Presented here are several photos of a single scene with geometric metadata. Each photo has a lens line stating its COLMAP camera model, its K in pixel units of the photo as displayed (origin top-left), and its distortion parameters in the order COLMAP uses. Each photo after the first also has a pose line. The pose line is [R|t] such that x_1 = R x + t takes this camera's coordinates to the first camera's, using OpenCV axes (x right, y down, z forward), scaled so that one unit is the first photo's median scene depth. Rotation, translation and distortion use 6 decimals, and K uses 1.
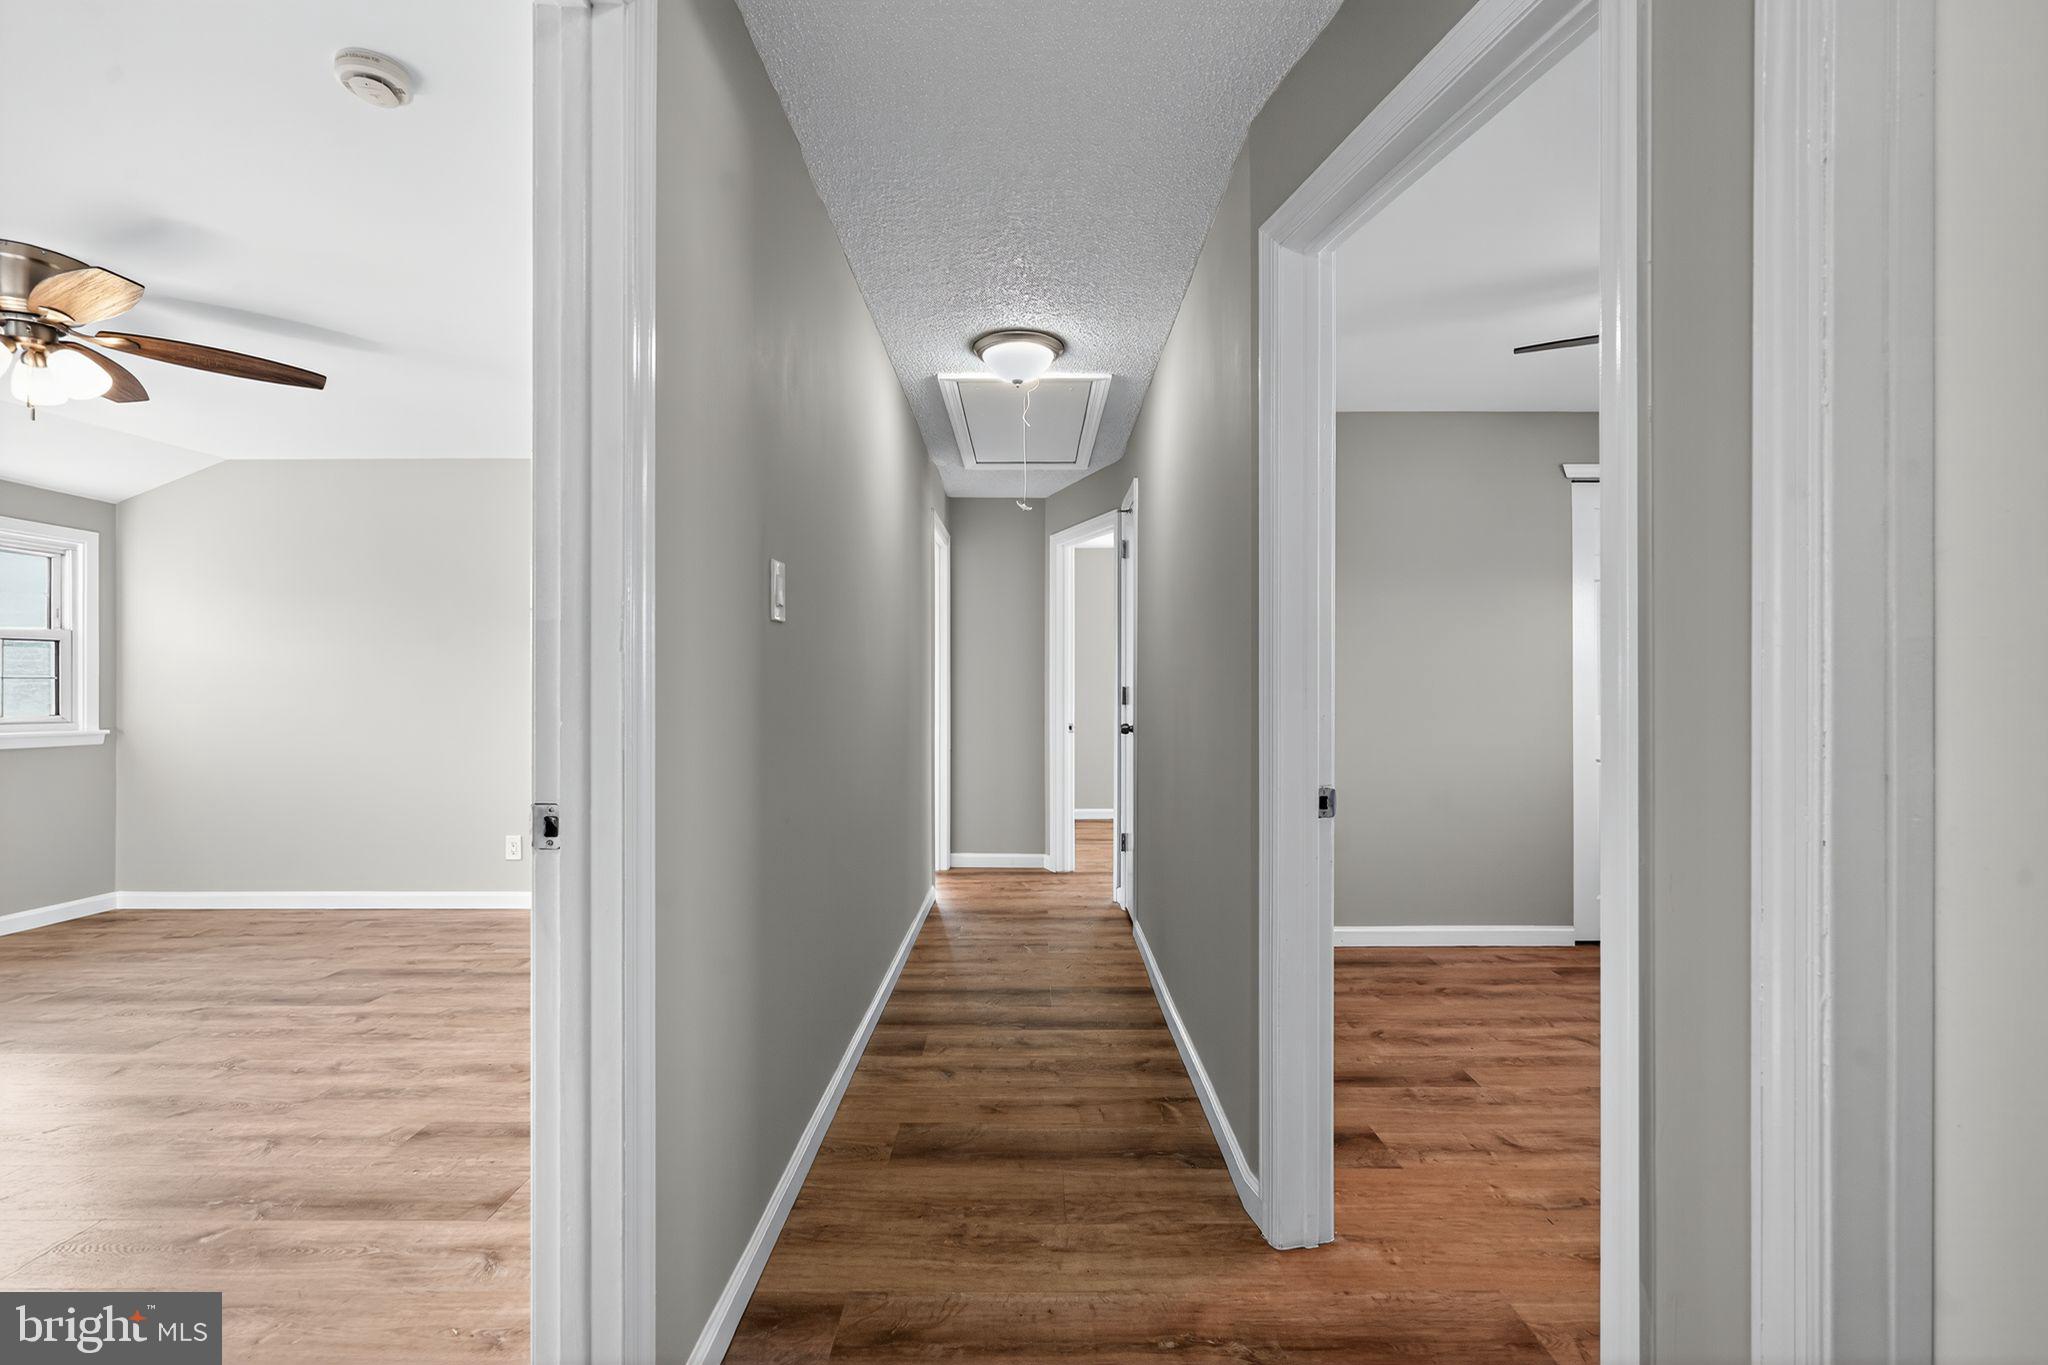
lens RADIAL K [[934.9, 0, 1022.8], [0, 934.9, 681.6], [0, 0, 1]] dist [0.015273, -0.000516]
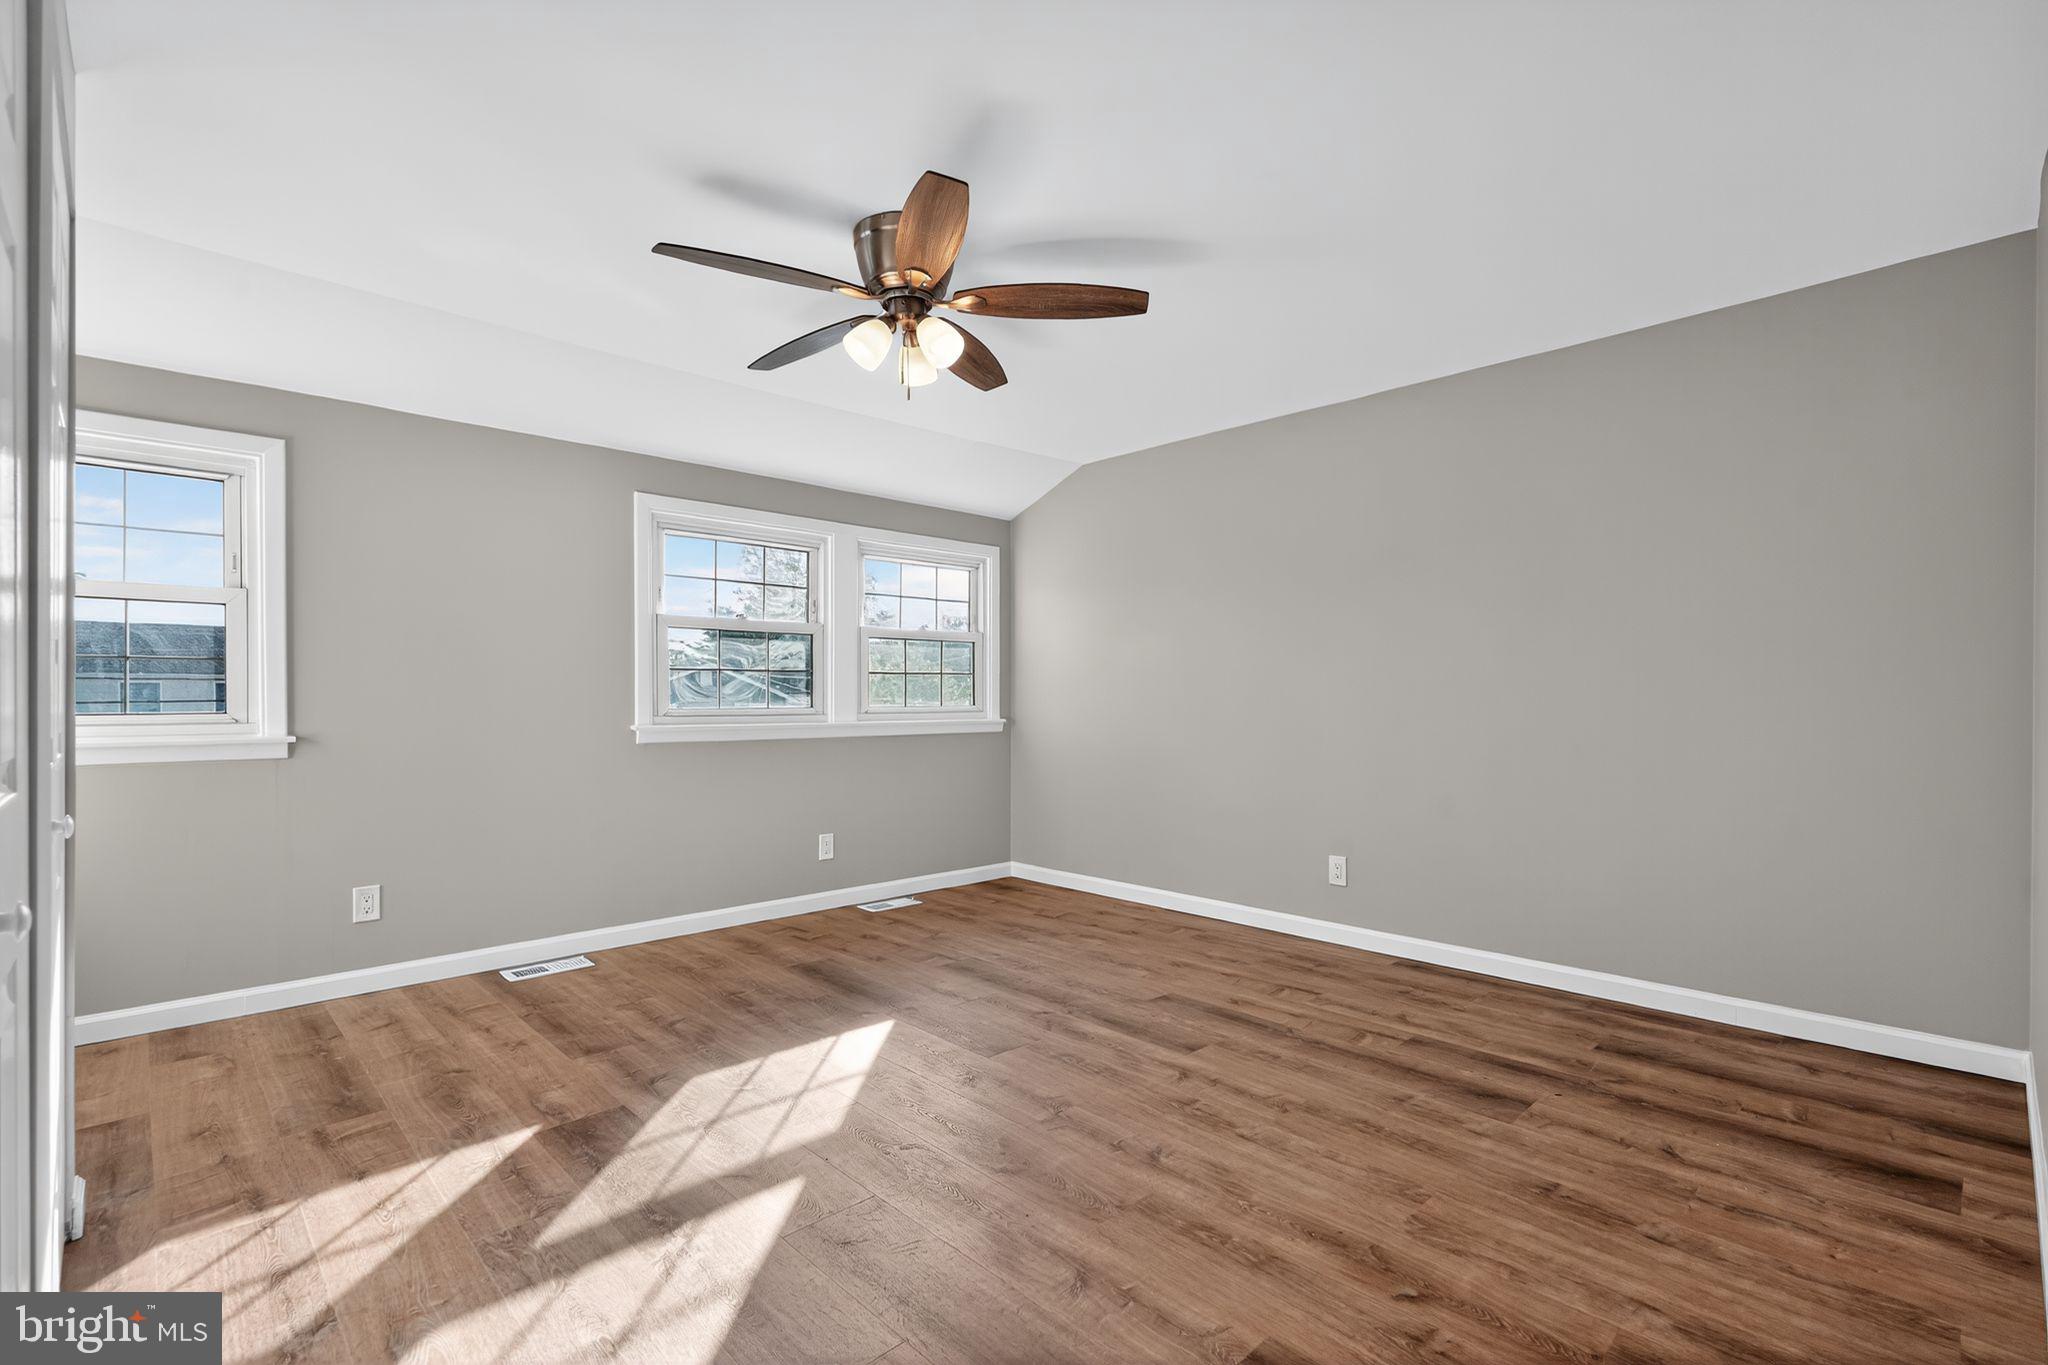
lens RADIAL K [[934.9, 0, 1024.5], [0, 934.9, 687.9], [0, 0, 1]] dist [0.015273, -0.000516]
pose [[0.703400, -0.002747, -0.710789, -0.174169], [0.001789, 0.999996, -0.002095, 0.018695], [0.710792, 0.000202, 0.703402, 0.260910]]
